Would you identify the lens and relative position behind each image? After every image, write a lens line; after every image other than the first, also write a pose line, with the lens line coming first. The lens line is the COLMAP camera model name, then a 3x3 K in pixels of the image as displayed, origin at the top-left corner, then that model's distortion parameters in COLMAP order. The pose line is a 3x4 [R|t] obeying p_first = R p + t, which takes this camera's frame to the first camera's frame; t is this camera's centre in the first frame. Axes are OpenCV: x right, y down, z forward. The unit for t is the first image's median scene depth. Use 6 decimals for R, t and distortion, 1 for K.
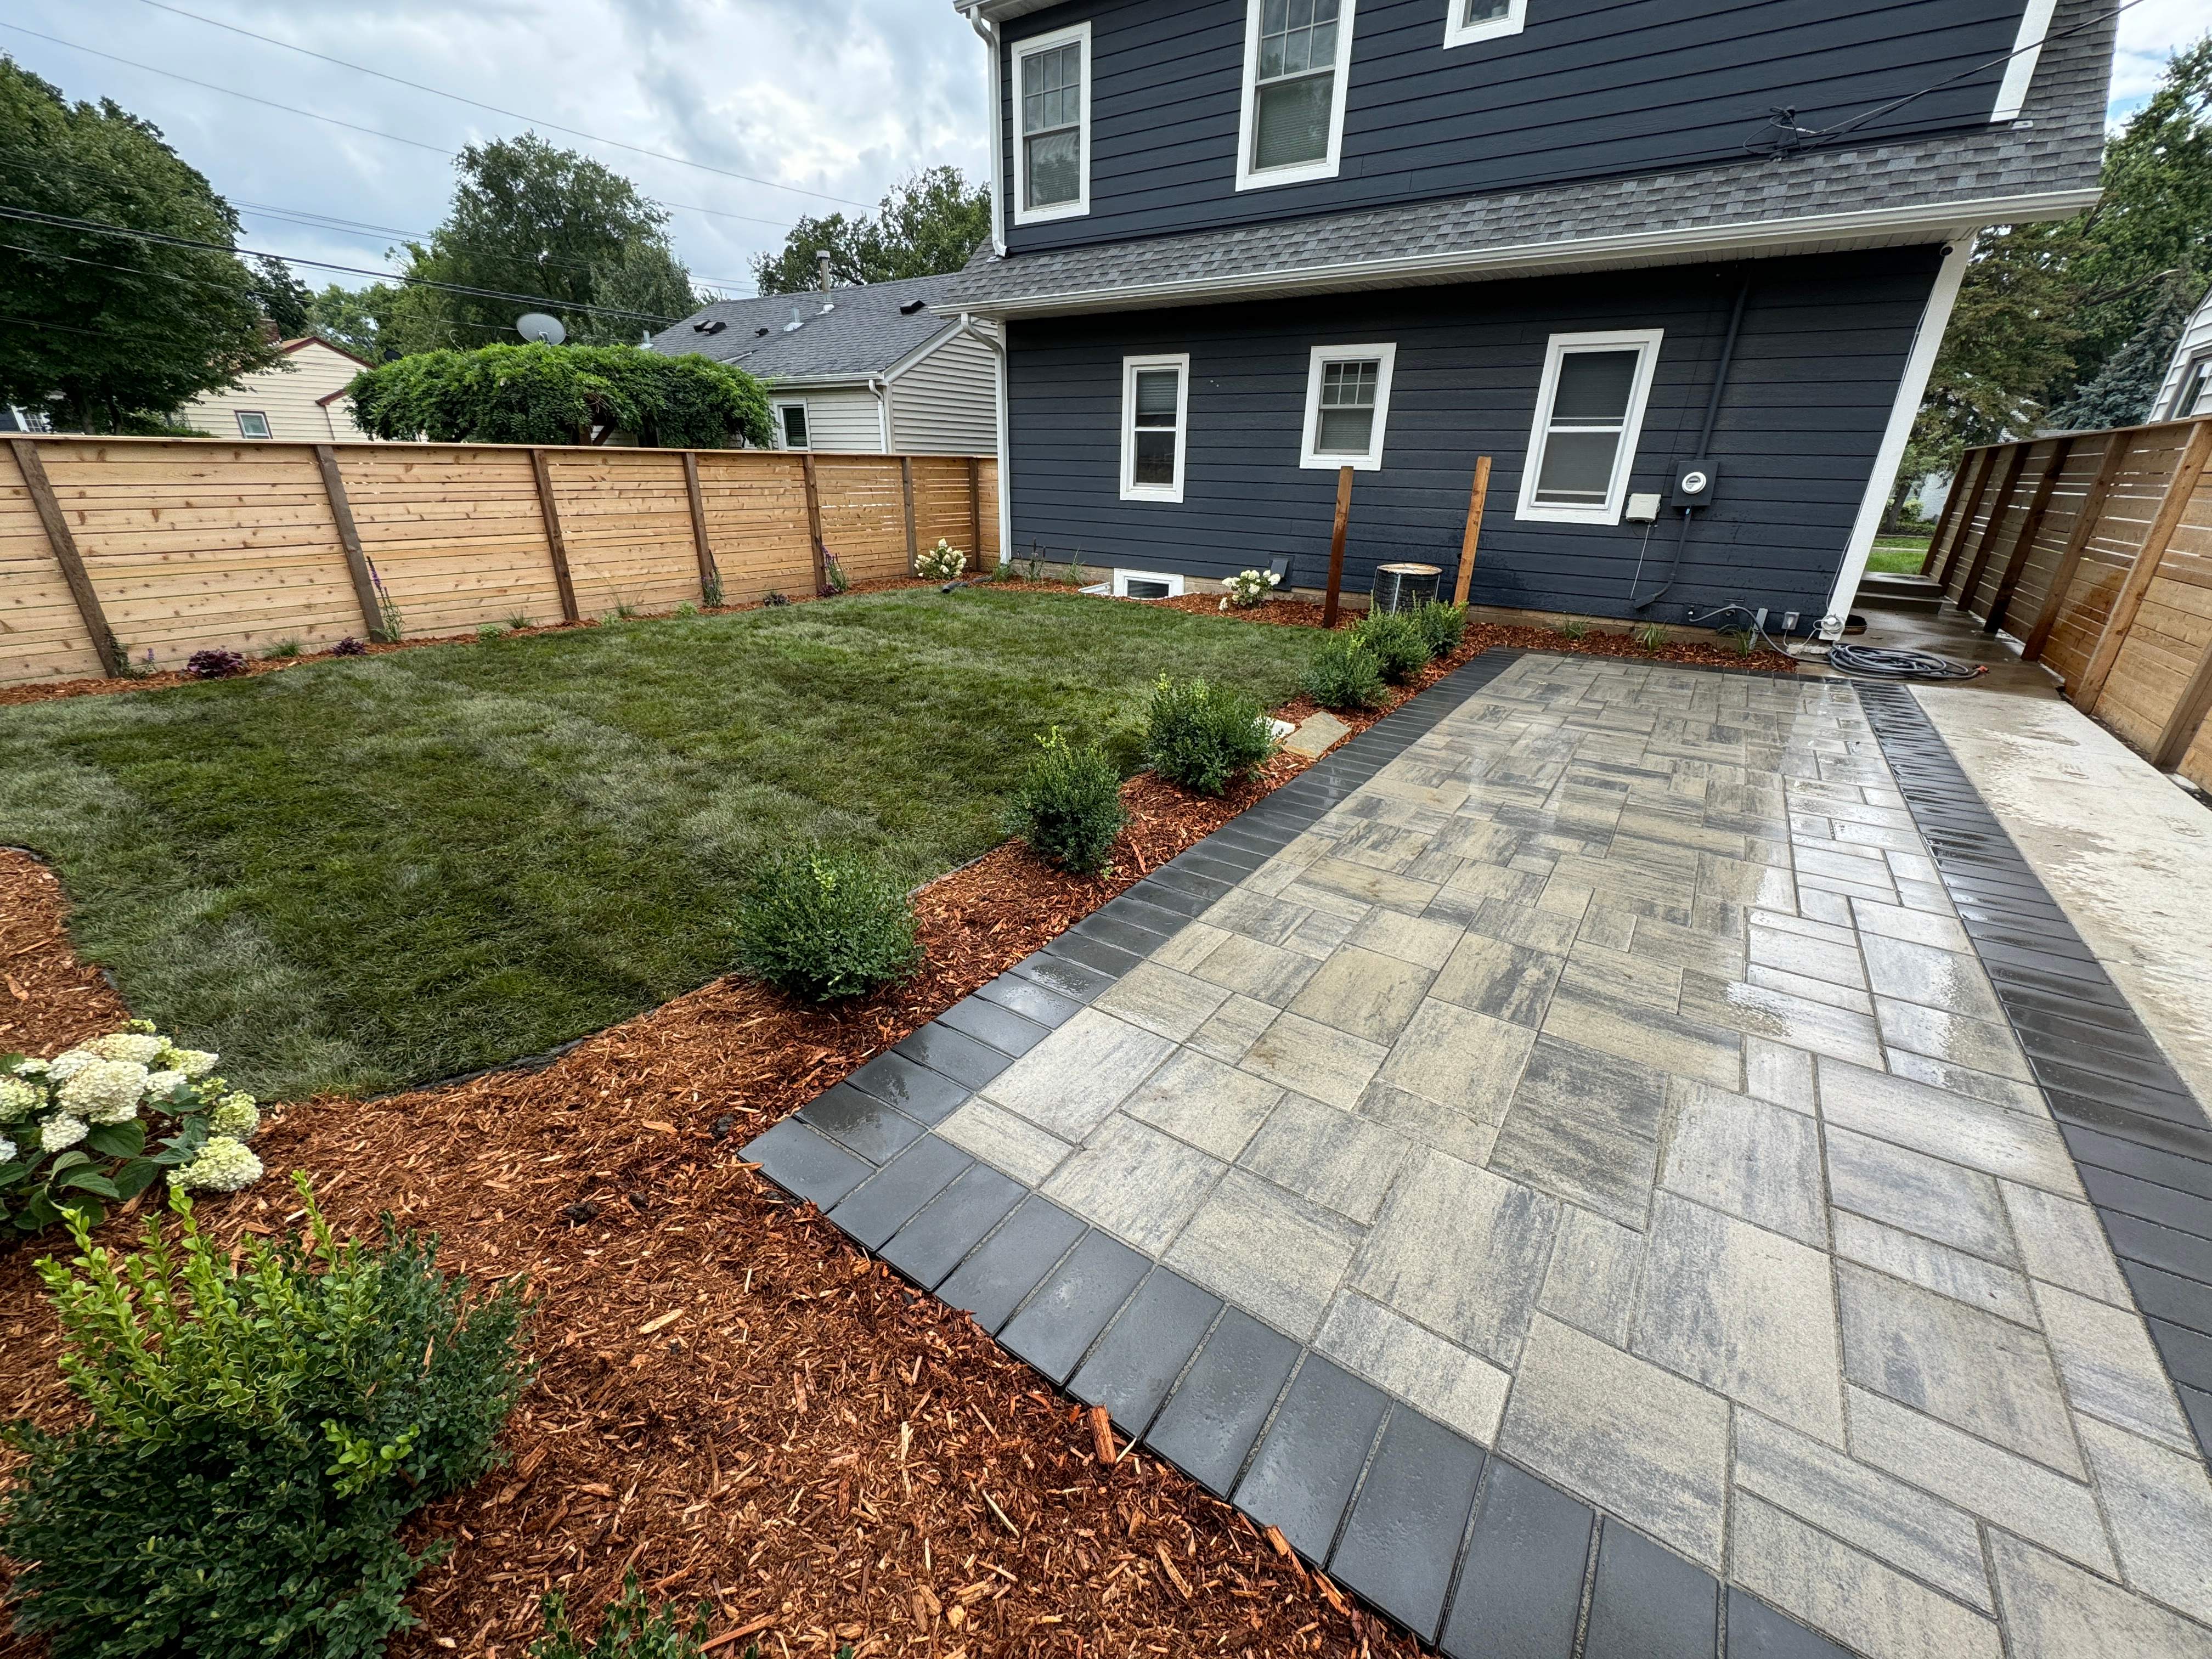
lens RADIAL K [[876.4, 0, 1107.4], [0, 876.4, 830.9], [0, 0, 1]] dist [-0.003326, 0.000362]
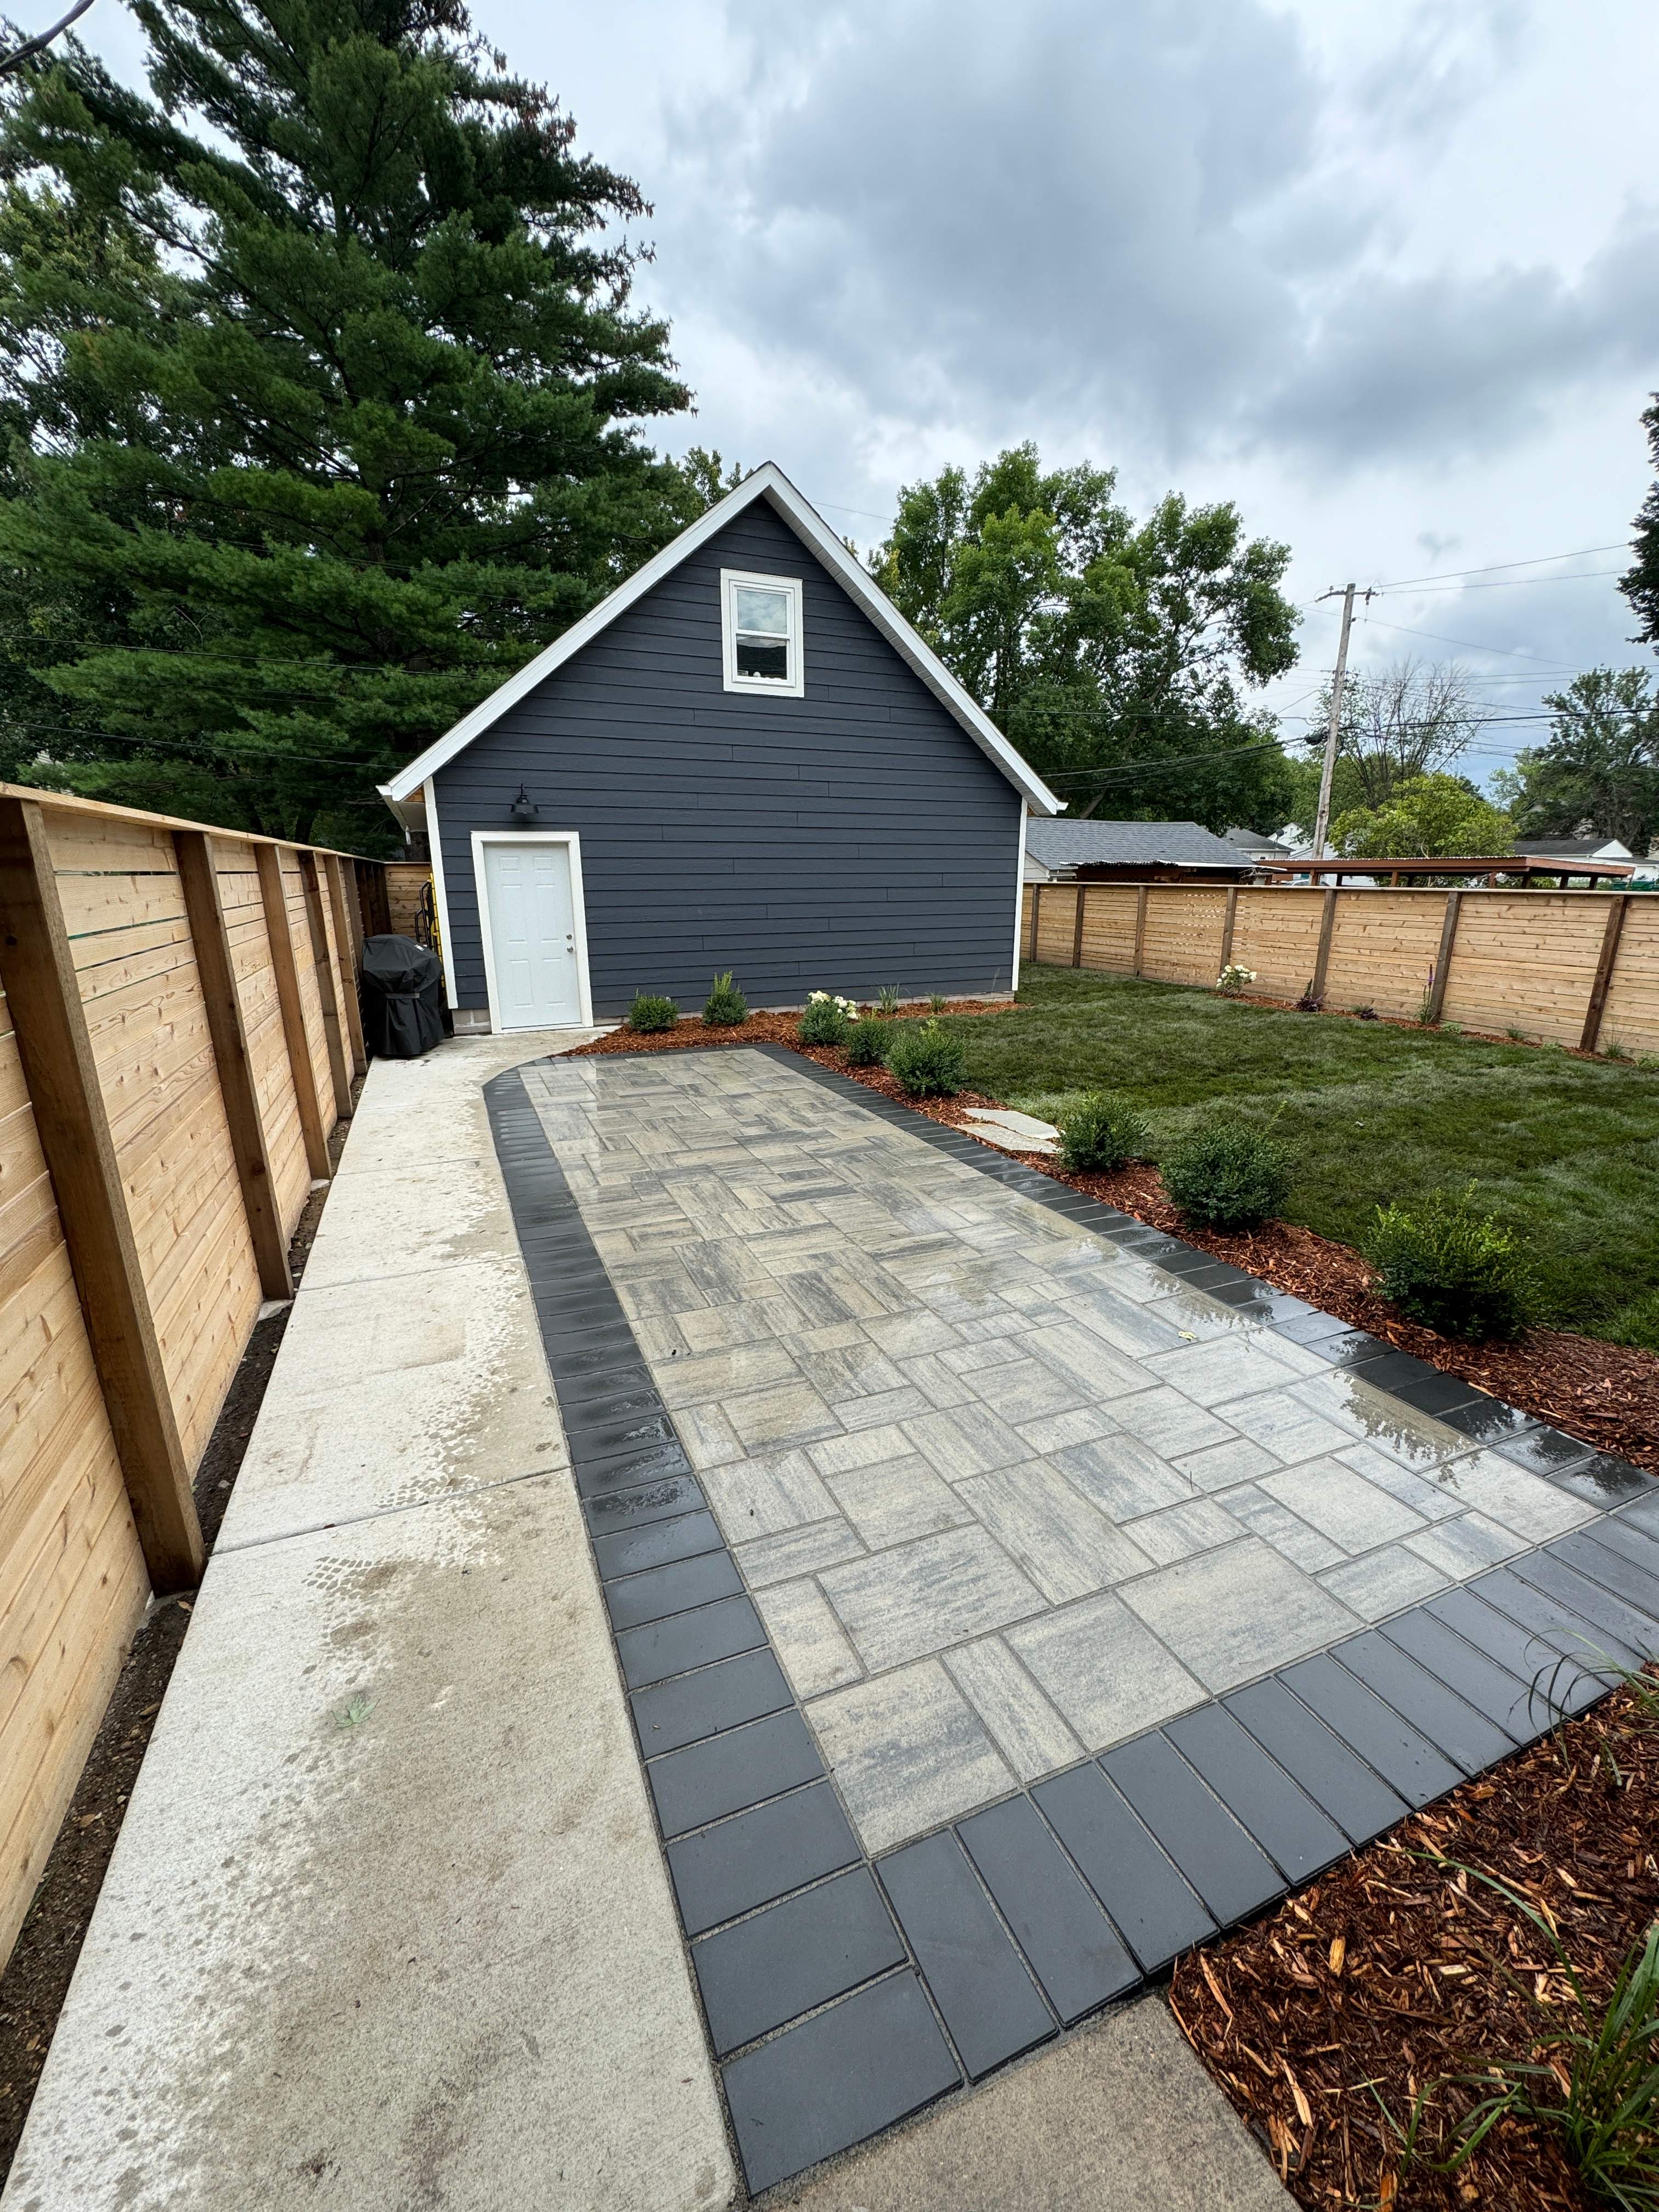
lens RADIAL K [[876.4, 0, 832.8], [0, 876.4, 1111.4], [0, 0, 1]] dist [-0.003326, 0.000362]
pose [[-0.528766, 0.205169, -0.823597, 0.848480], [-0.339287, 0.838352, 0.426674, -0.361358], [0.778004, 0.505047, -0.373681, 0.823099]]
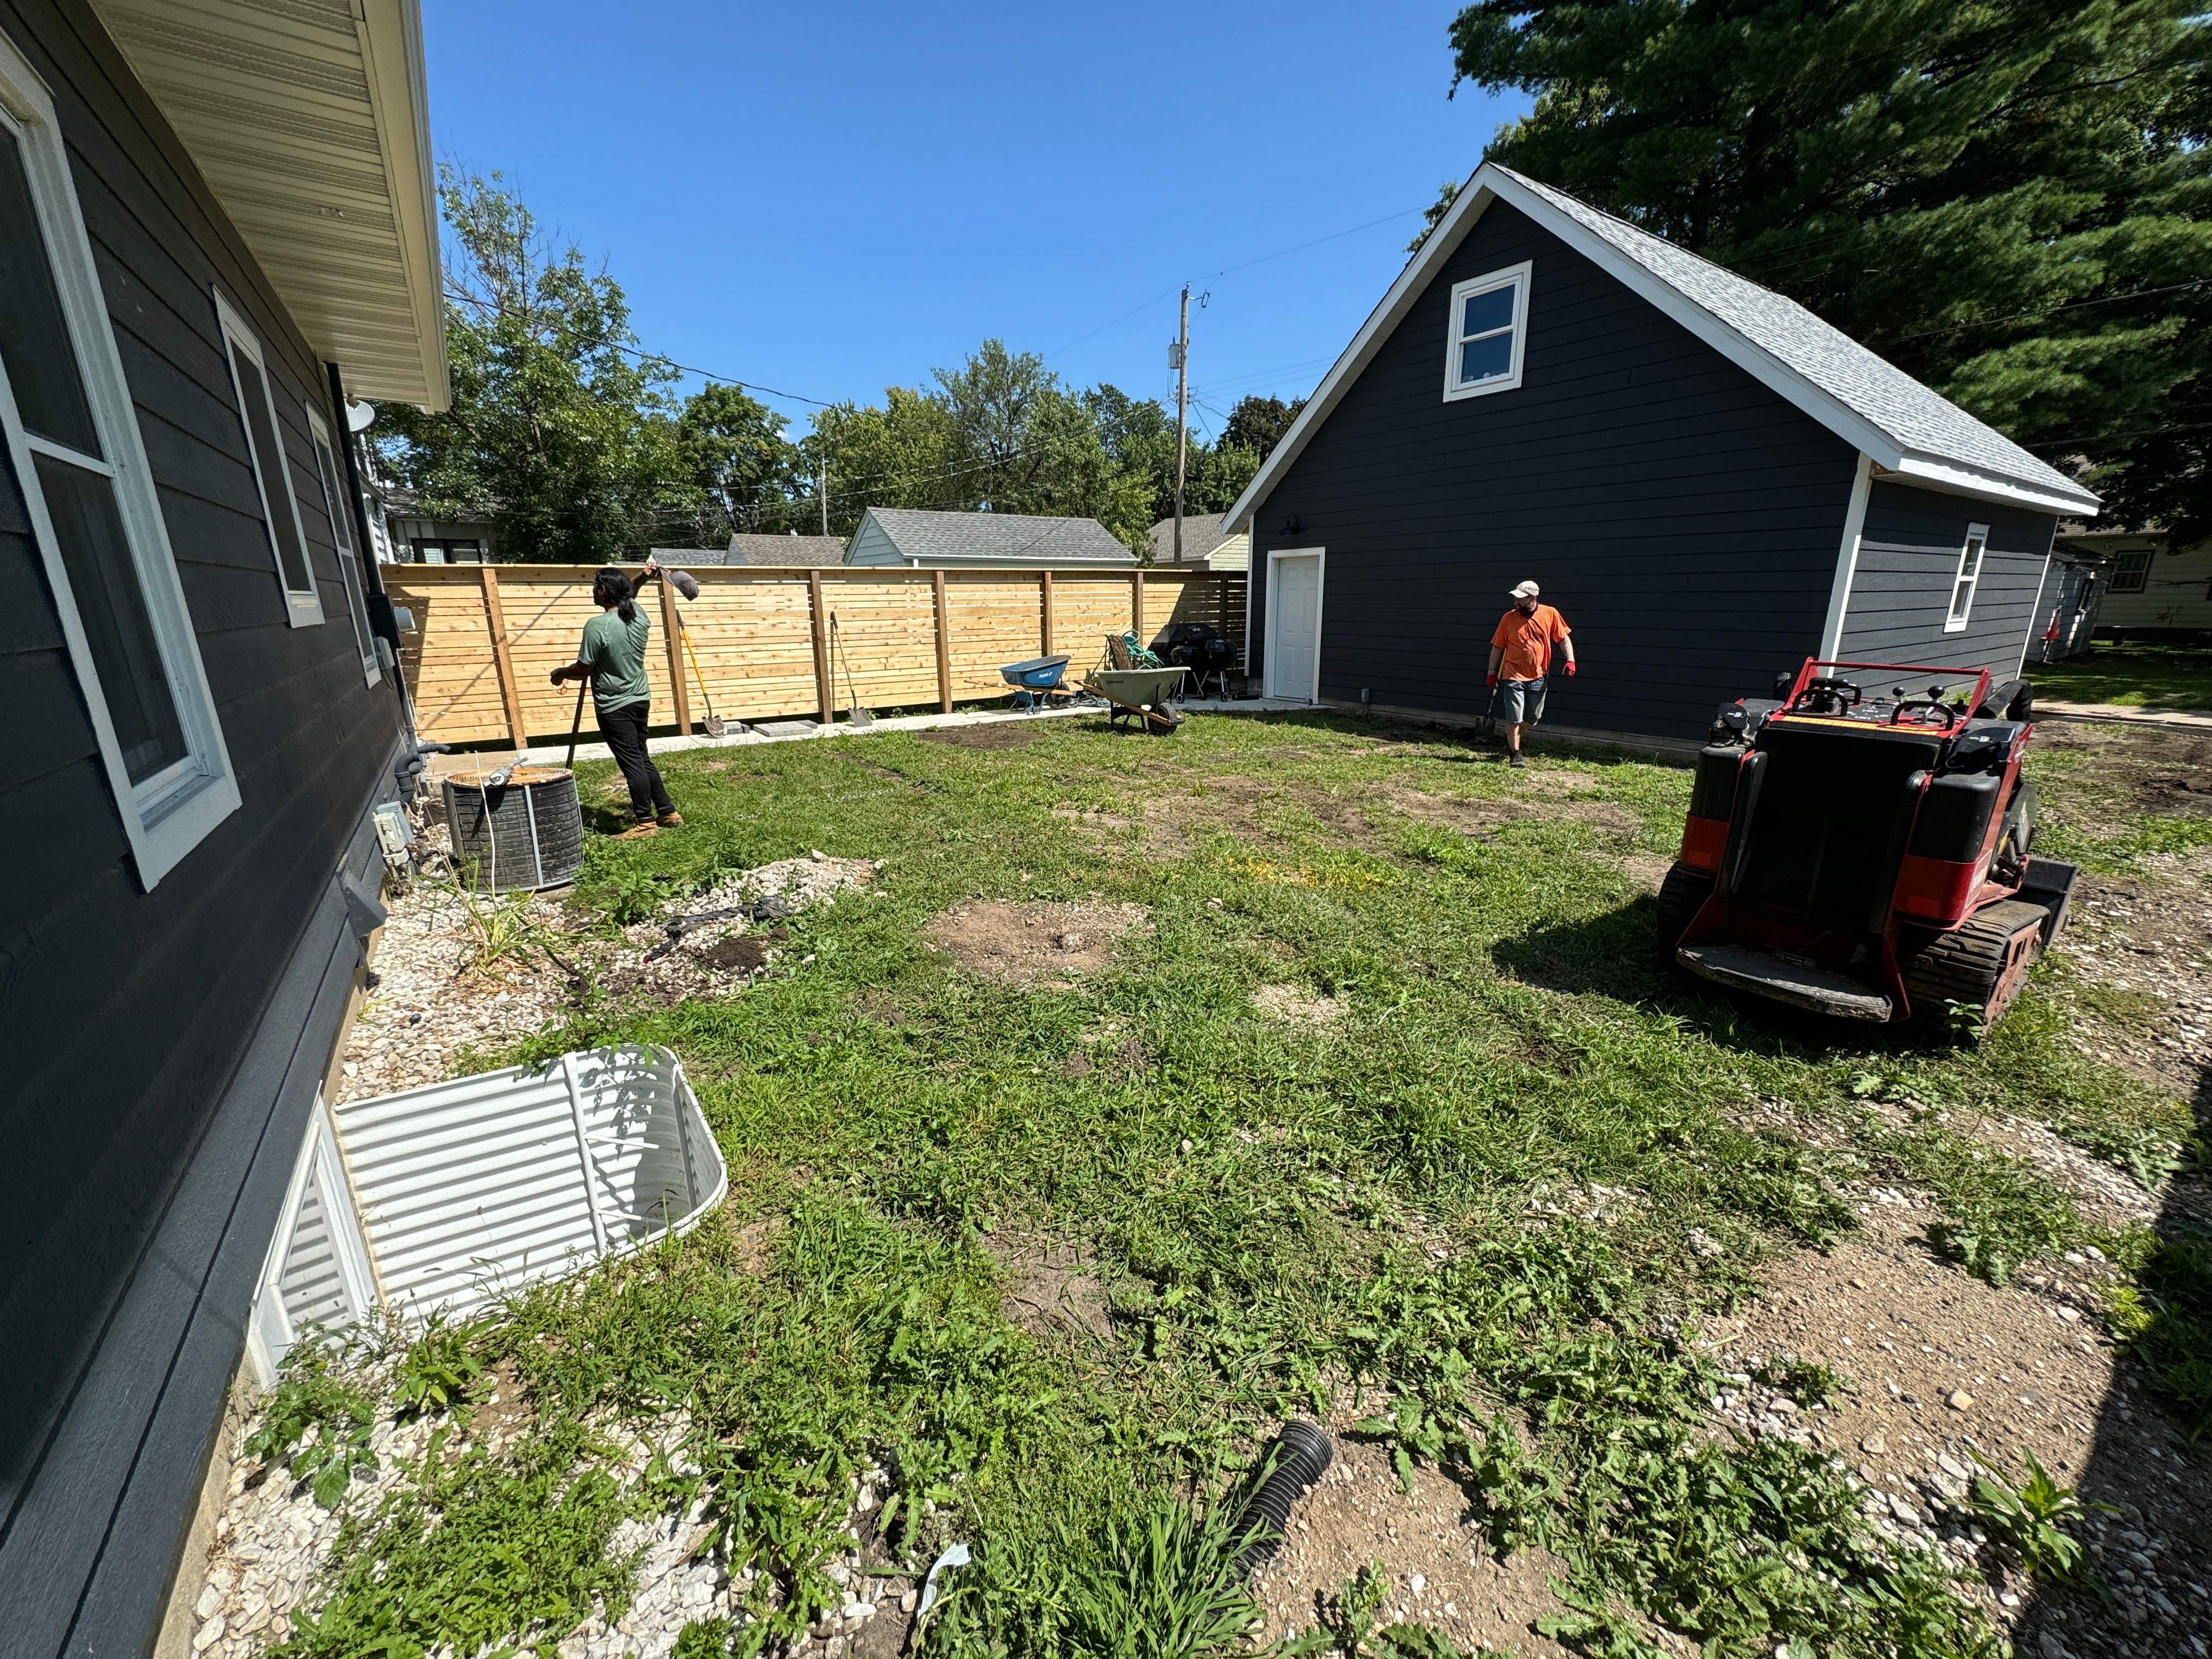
lens RADIAL K [[876.4, 0, 1096.7], [0, 876.4, 845.4], [0, 0, 1]] dist [-0.003326, 0.000362]
pose [[-0.932878, -0.111282, 0.342571, -0.246269], [0.130233, 0.782526, 0.608845, -0.620529], [-0.335824, 0.612592, -0.715509, 1.436612]]
